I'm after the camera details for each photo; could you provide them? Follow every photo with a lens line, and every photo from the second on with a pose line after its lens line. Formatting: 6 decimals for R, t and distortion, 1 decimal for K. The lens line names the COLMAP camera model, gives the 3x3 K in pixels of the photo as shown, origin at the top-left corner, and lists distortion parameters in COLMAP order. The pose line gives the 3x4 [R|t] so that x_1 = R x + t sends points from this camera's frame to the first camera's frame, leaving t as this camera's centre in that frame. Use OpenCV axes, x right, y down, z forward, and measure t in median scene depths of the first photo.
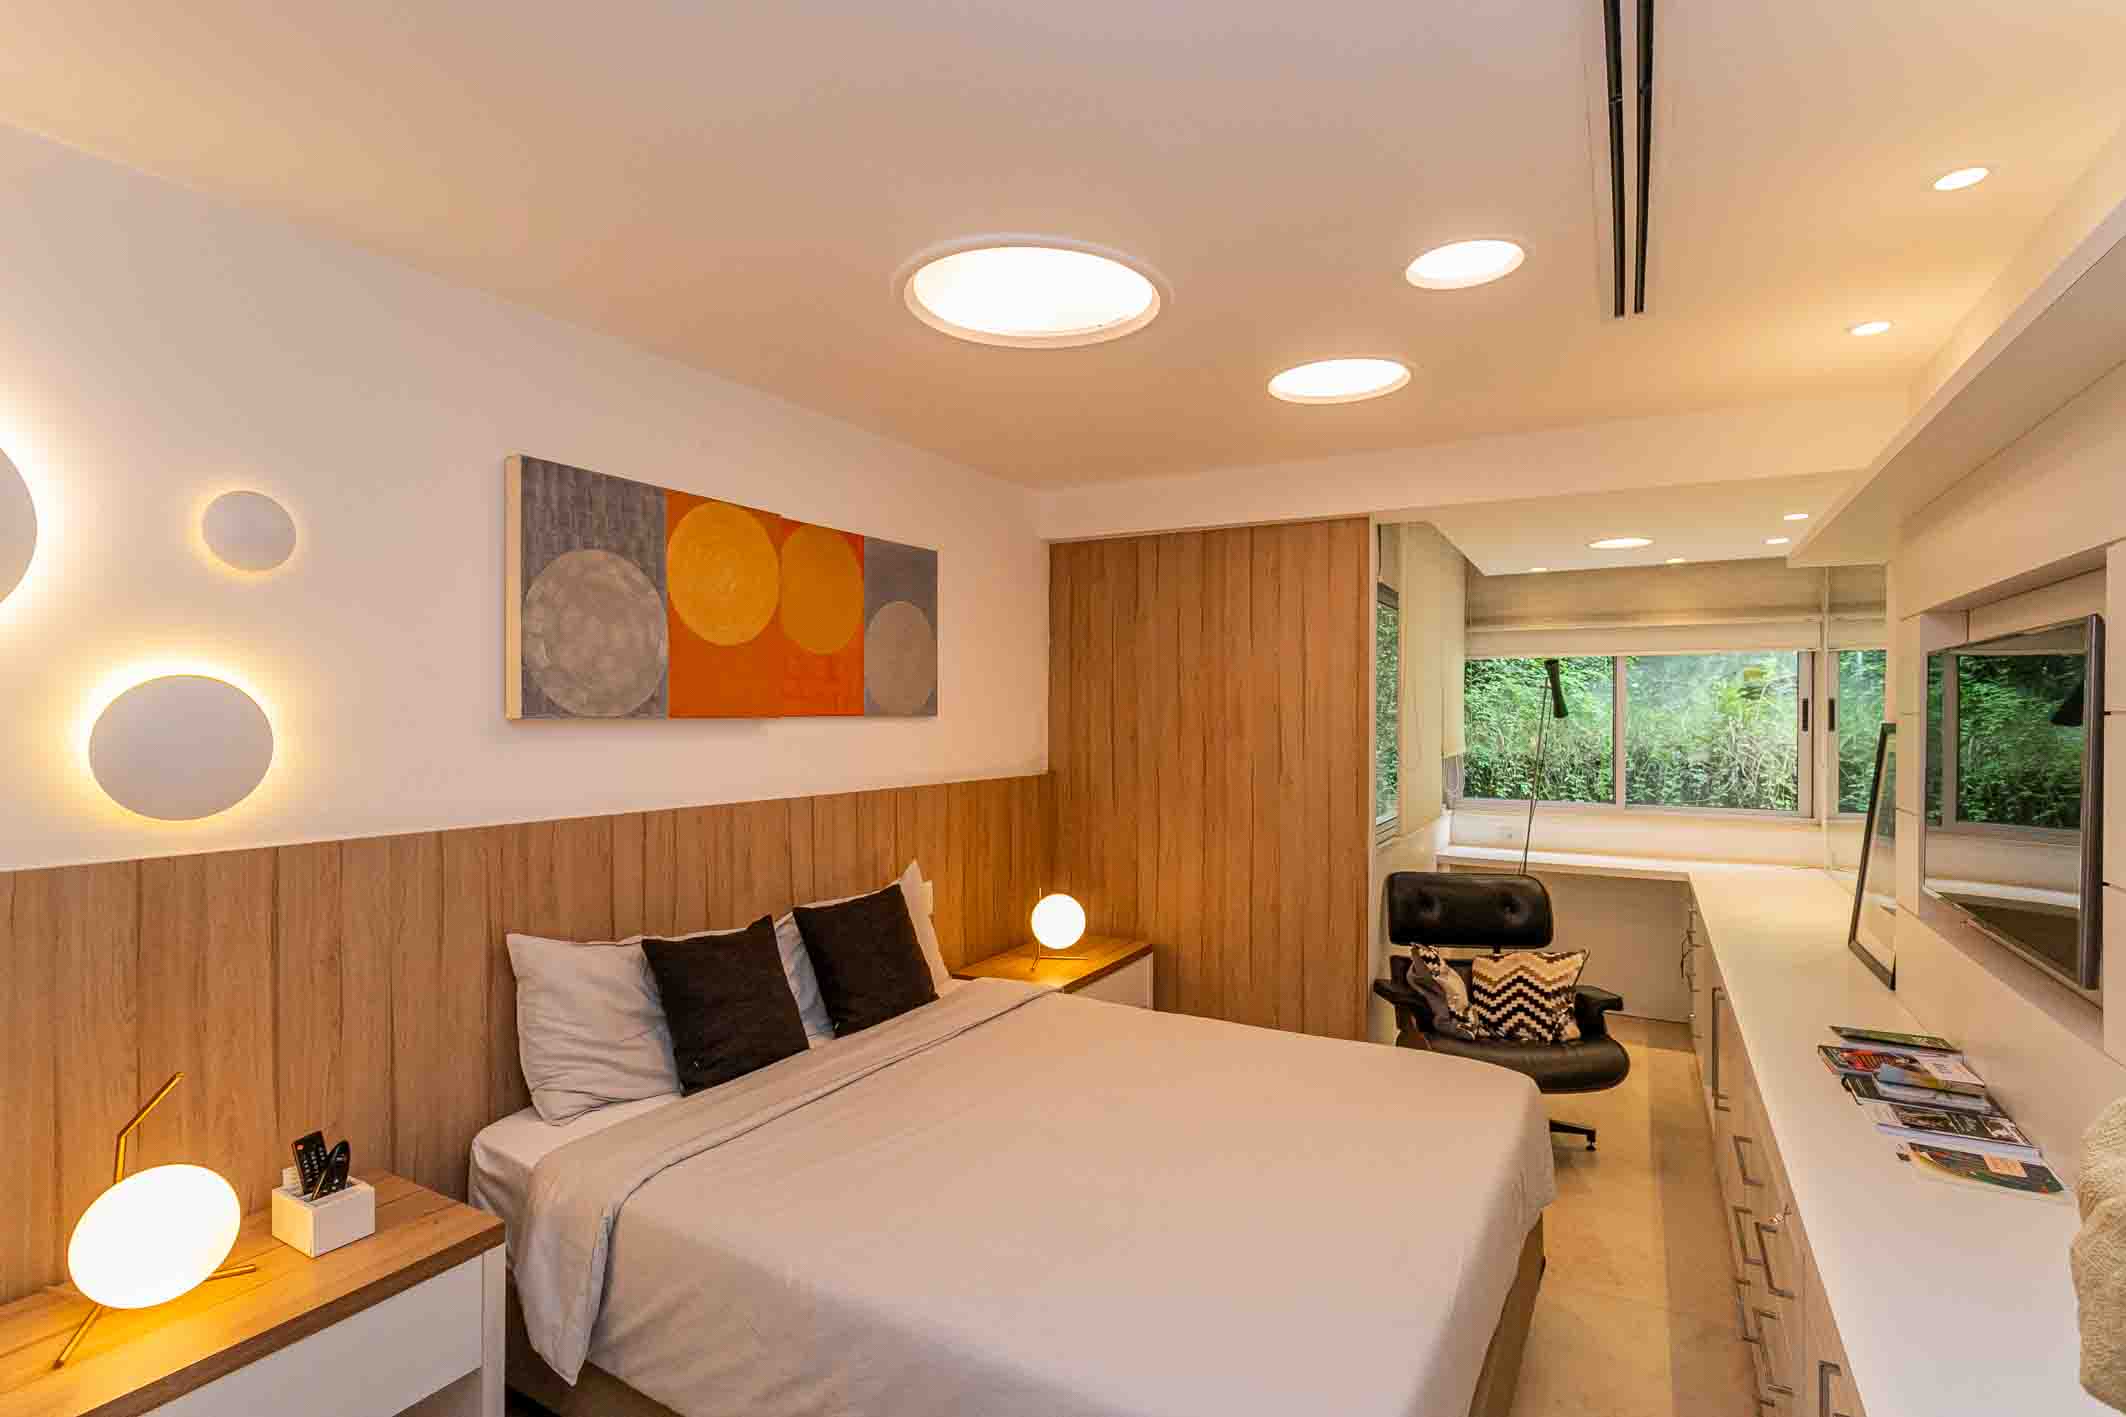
lens RADIAL K [[1028.9, 0, 1063.5], [0, 1028.9, 717.4], [0, 0, 1]] dist [0.001185, 0.000105]
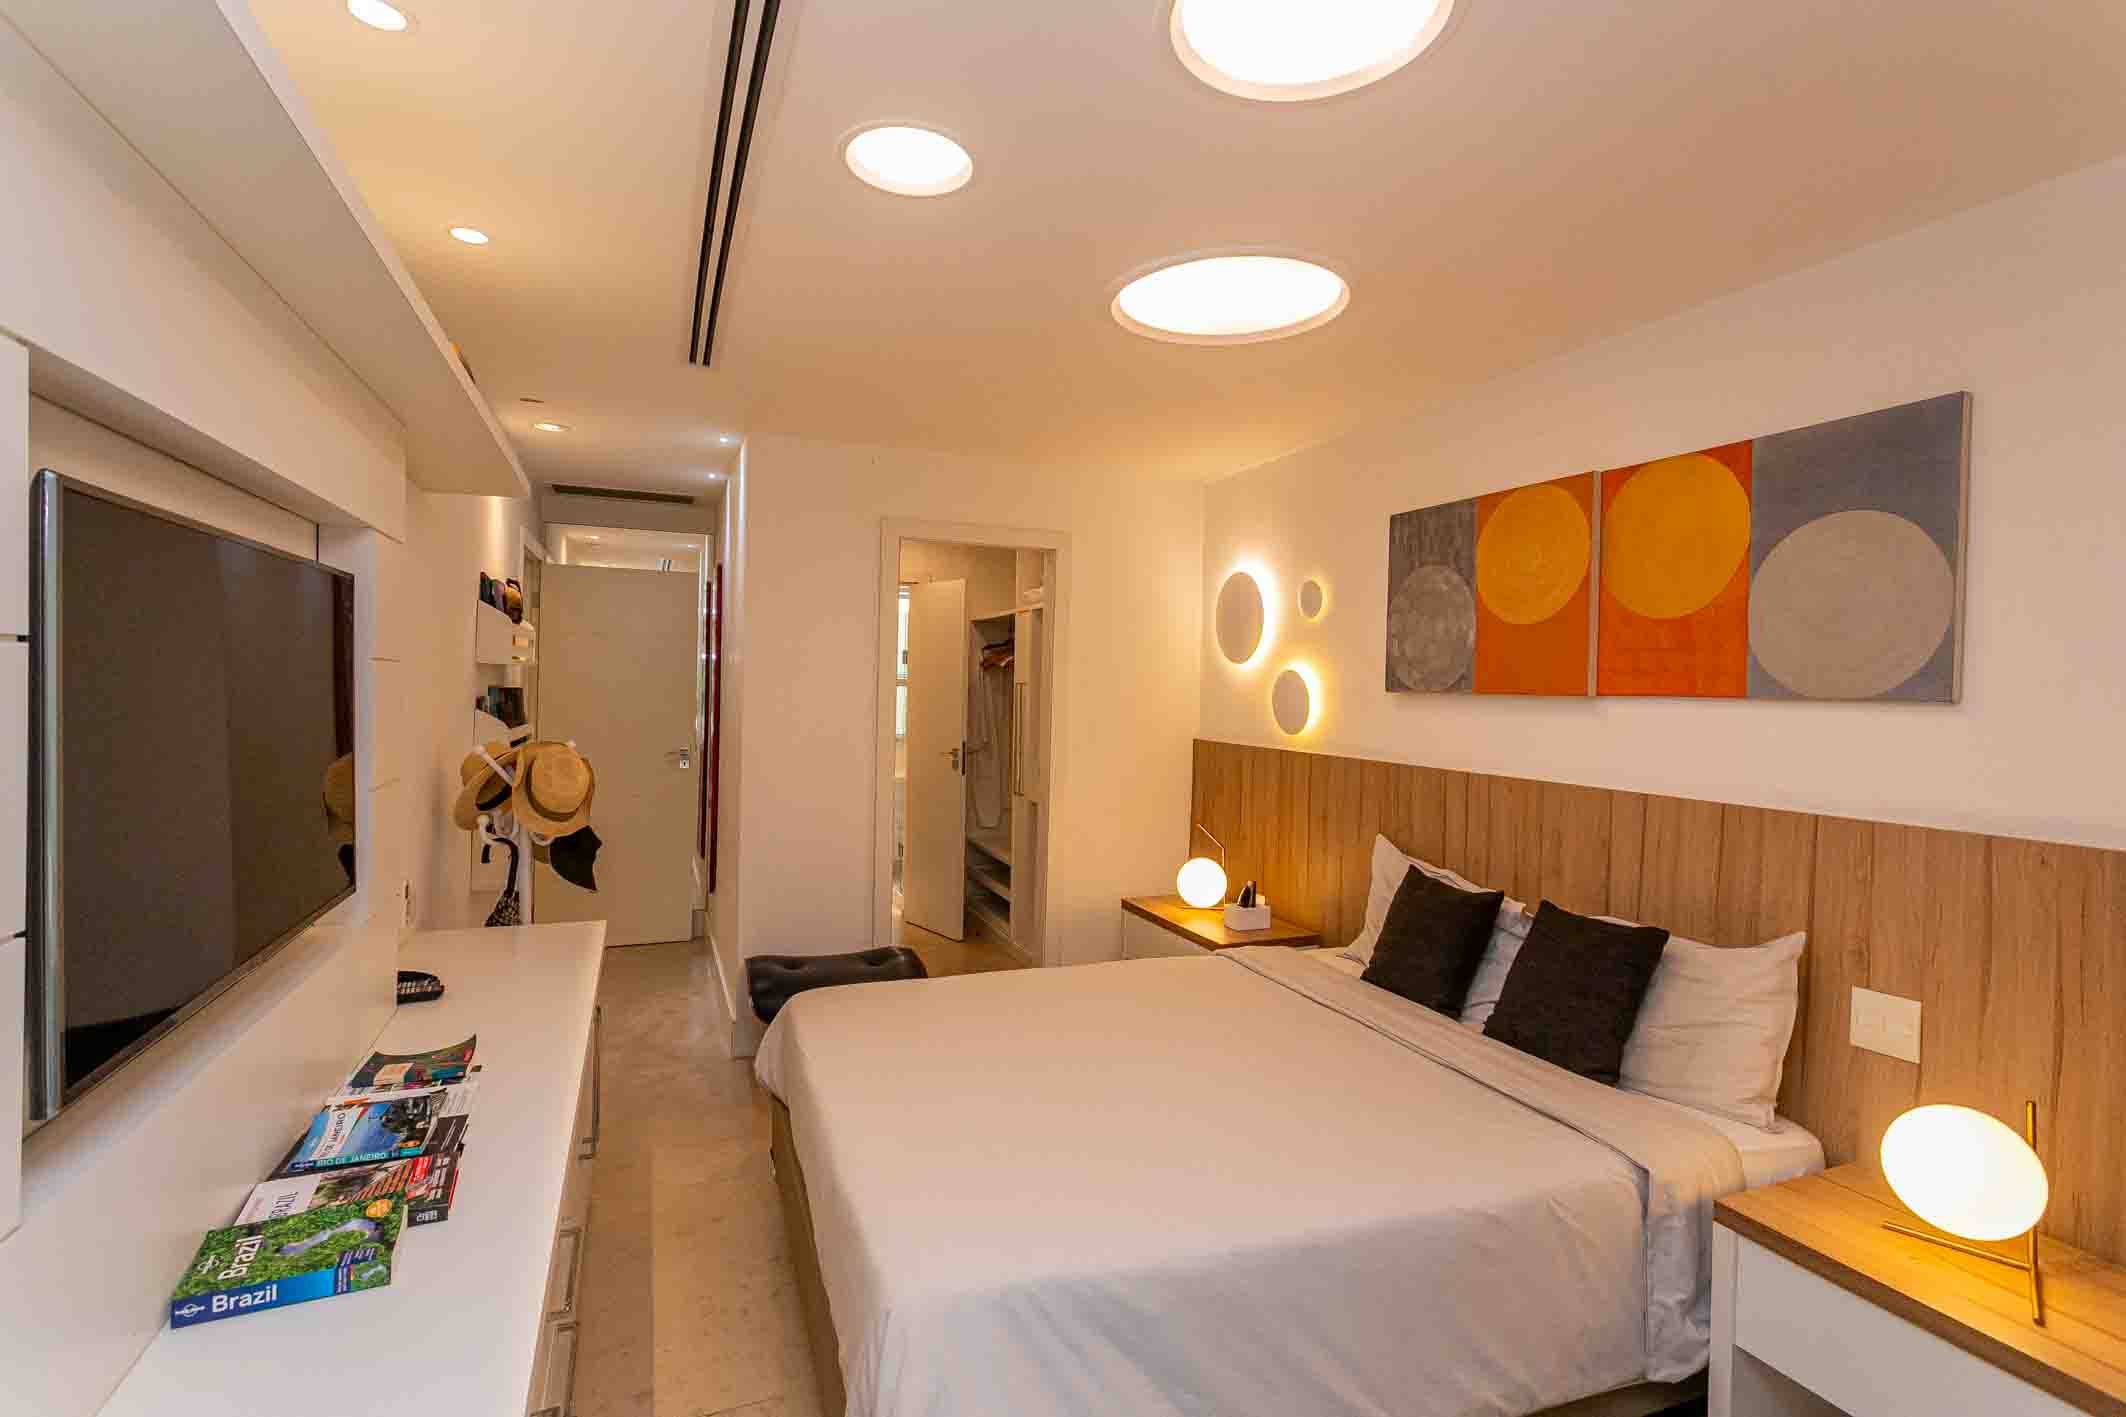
lens RADIAL K [[1028.9, 0, 1061.4], [0, 1028.9, 699.7], [0, 0, 1]] dist [0.001185, 0.000105]
pose [[-0.630750, 0.011429, -0.775902, 0.835990], [-0.011288, 0.999651, 0.023901, -0.015684], [0.775904, 0.023834, -0.630400, 1.407926]]
